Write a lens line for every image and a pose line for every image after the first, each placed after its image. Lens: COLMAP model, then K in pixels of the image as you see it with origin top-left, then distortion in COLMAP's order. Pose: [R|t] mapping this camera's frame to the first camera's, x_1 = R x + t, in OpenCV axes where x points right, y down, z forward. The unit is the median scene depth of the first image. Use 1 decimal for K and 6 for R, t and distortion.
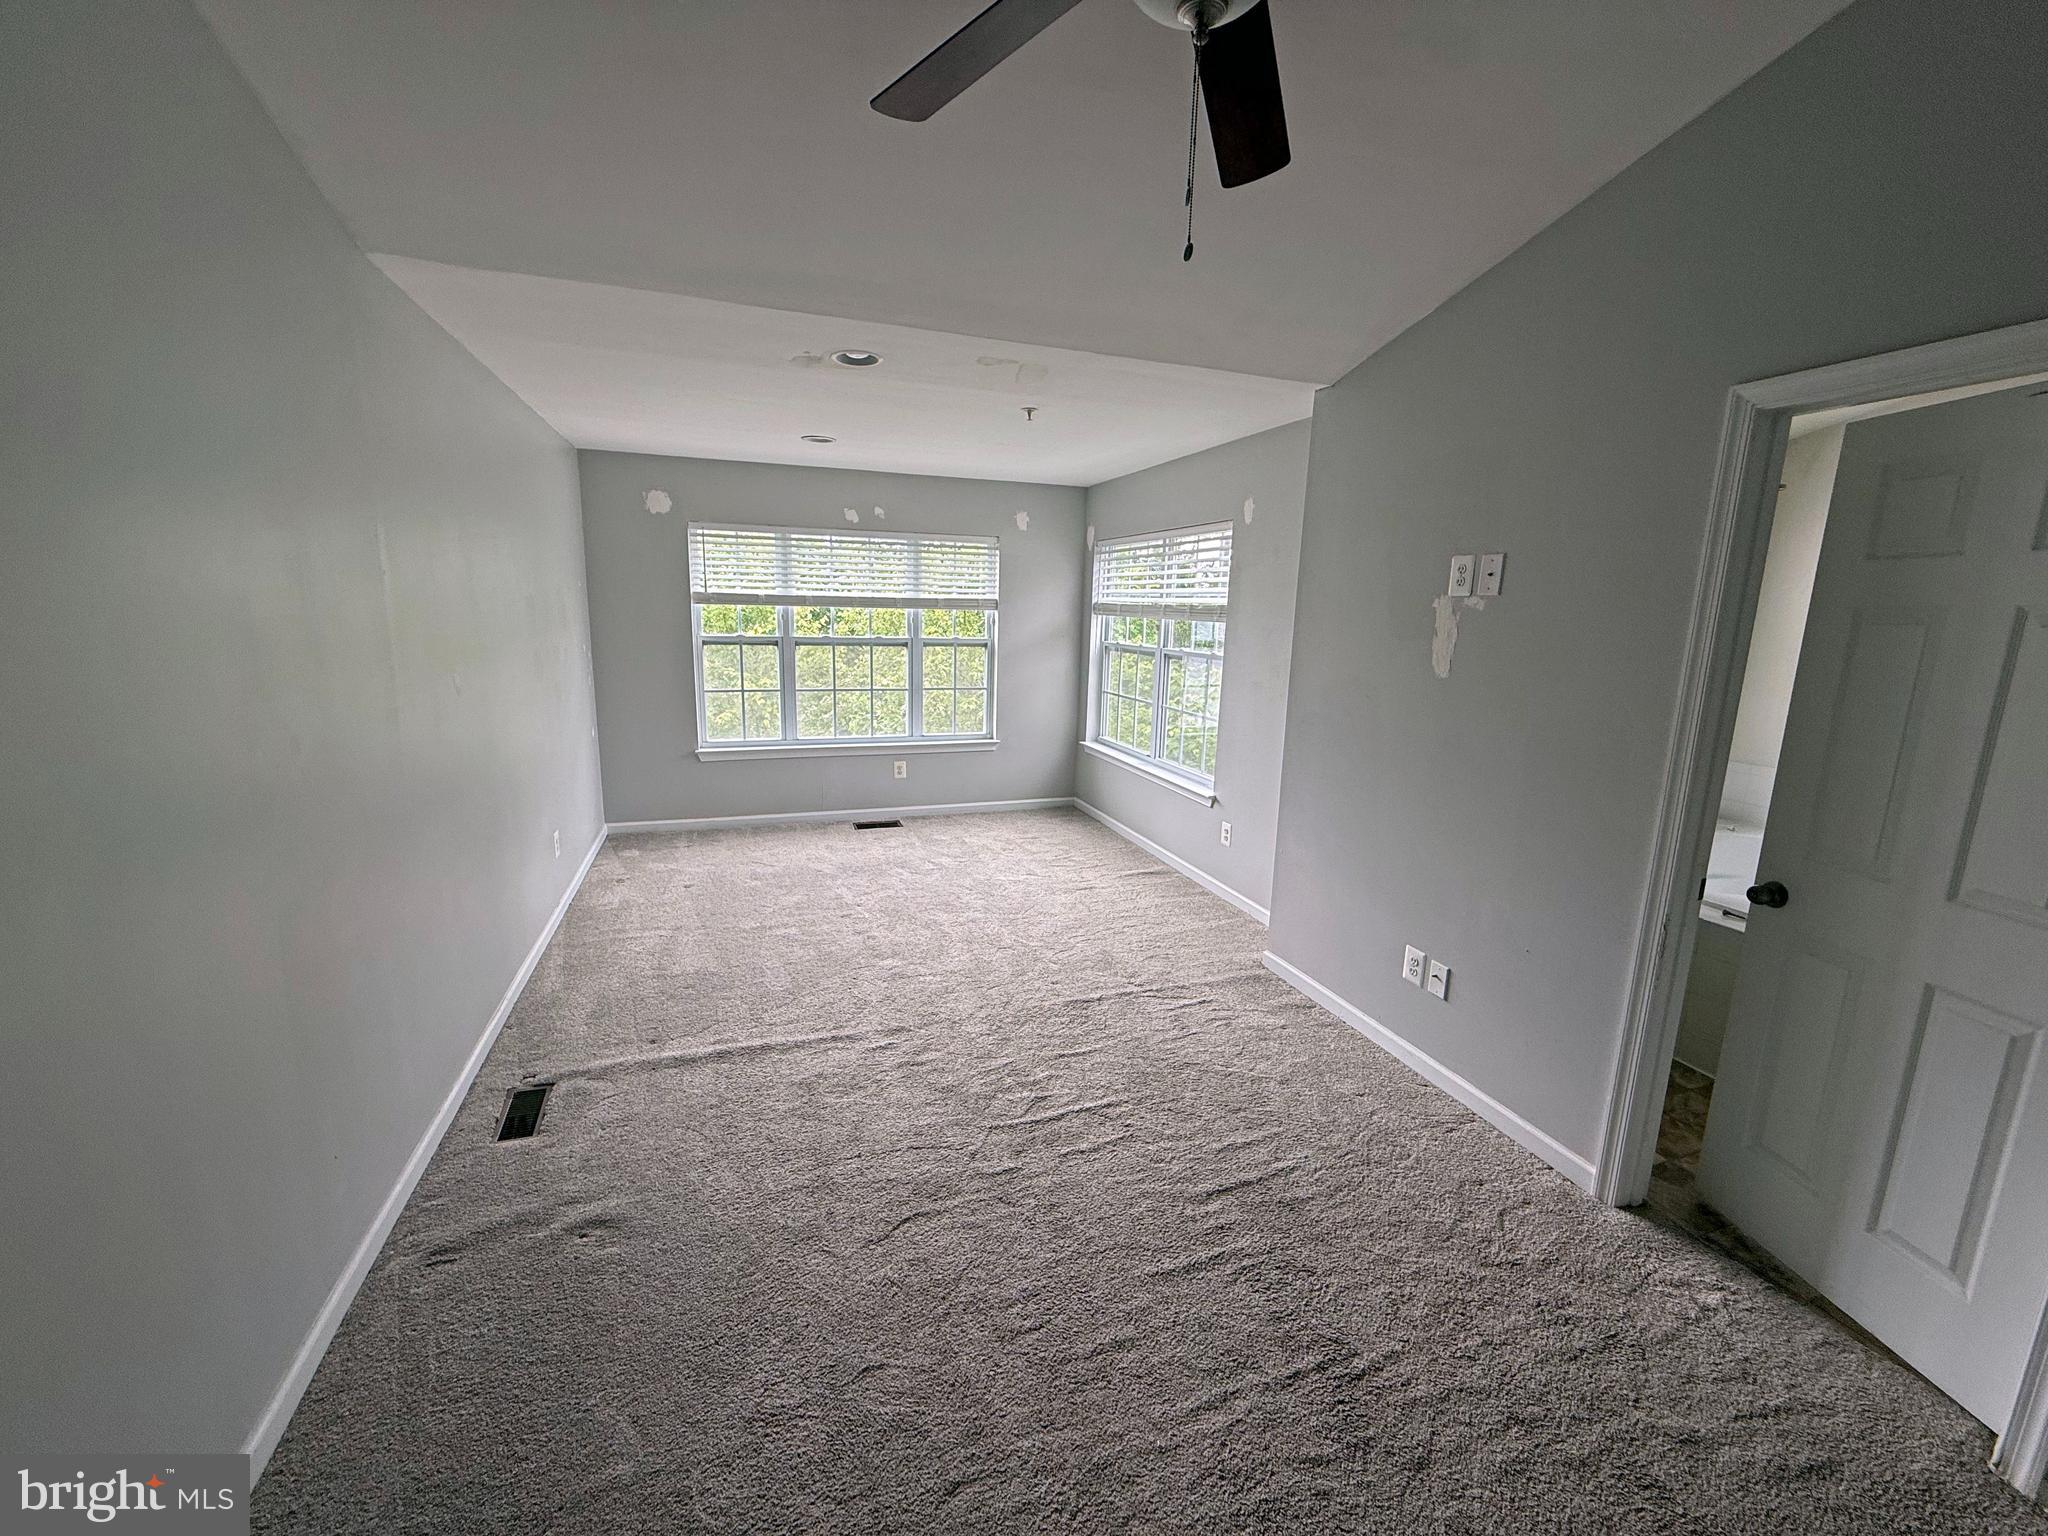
lens RADIAL K [[815.6, 0, 1025.4], [0, 815.6, 763.4], [0, 0, 1]] dist [0.000931, -0.000109]
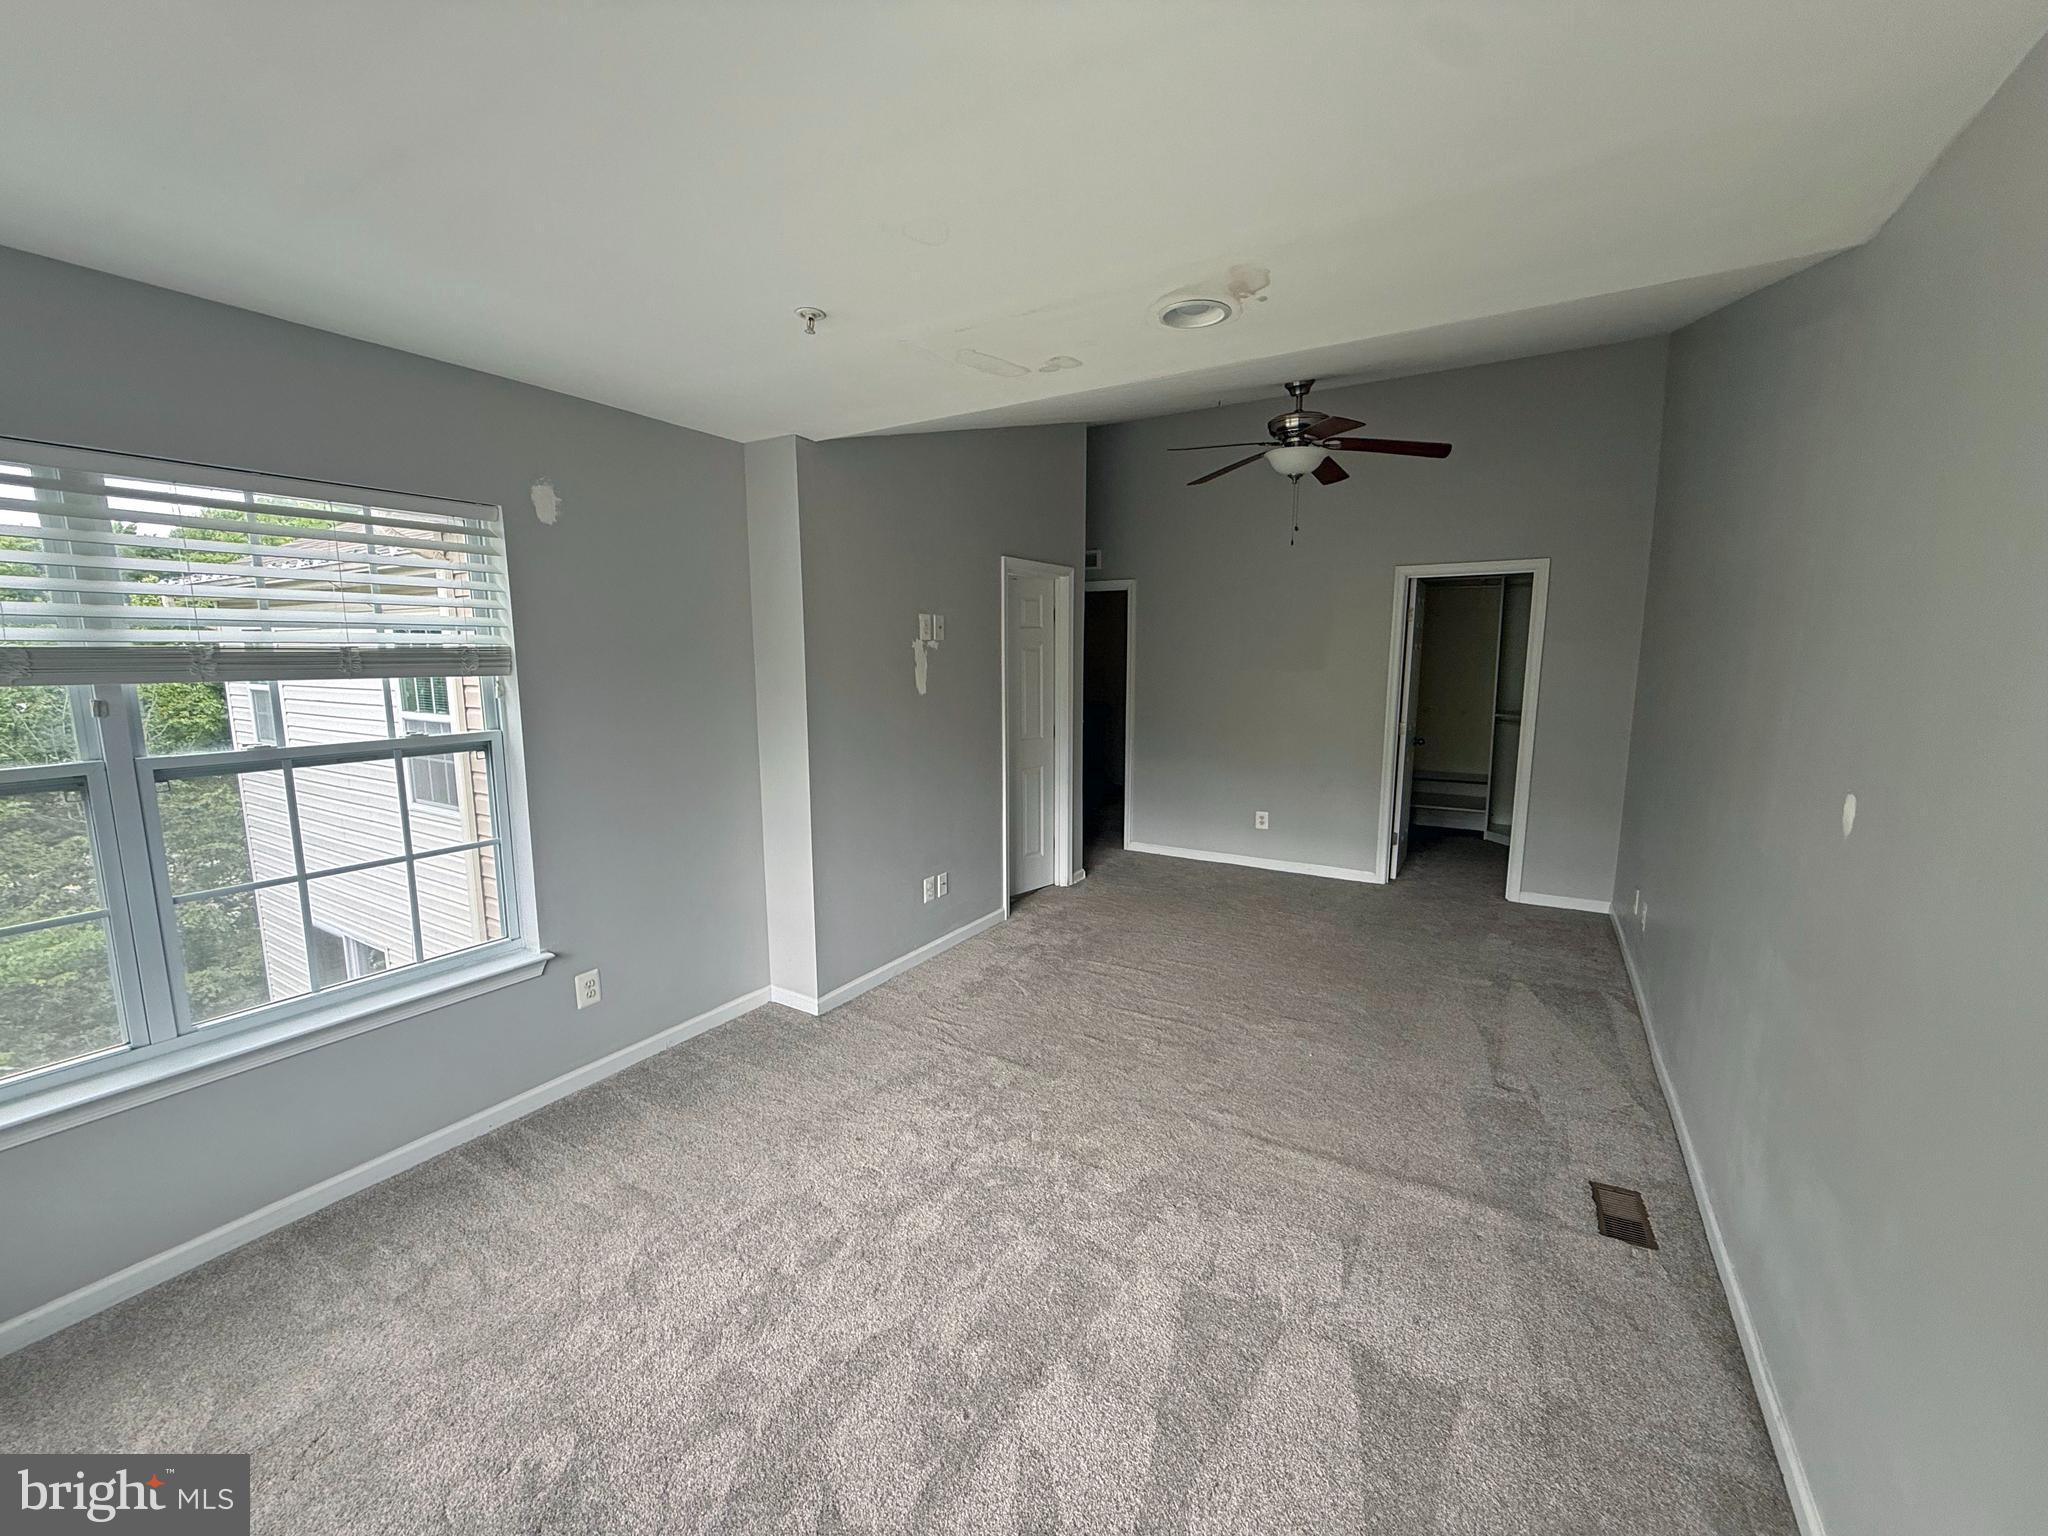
lens RADIAL K [[815.6, 0, 1025.4], [0, 815.6, 763.4], [0, 0, 1]] dist [0.000931, -0.000109]
pose [[-0.638023, -0.132353, 0.758557, -0.532006], [0.131541, 0.951903, 0.276727, -0.261377], [-0.758699, 0.276340, -0.589926, 1.244761]]
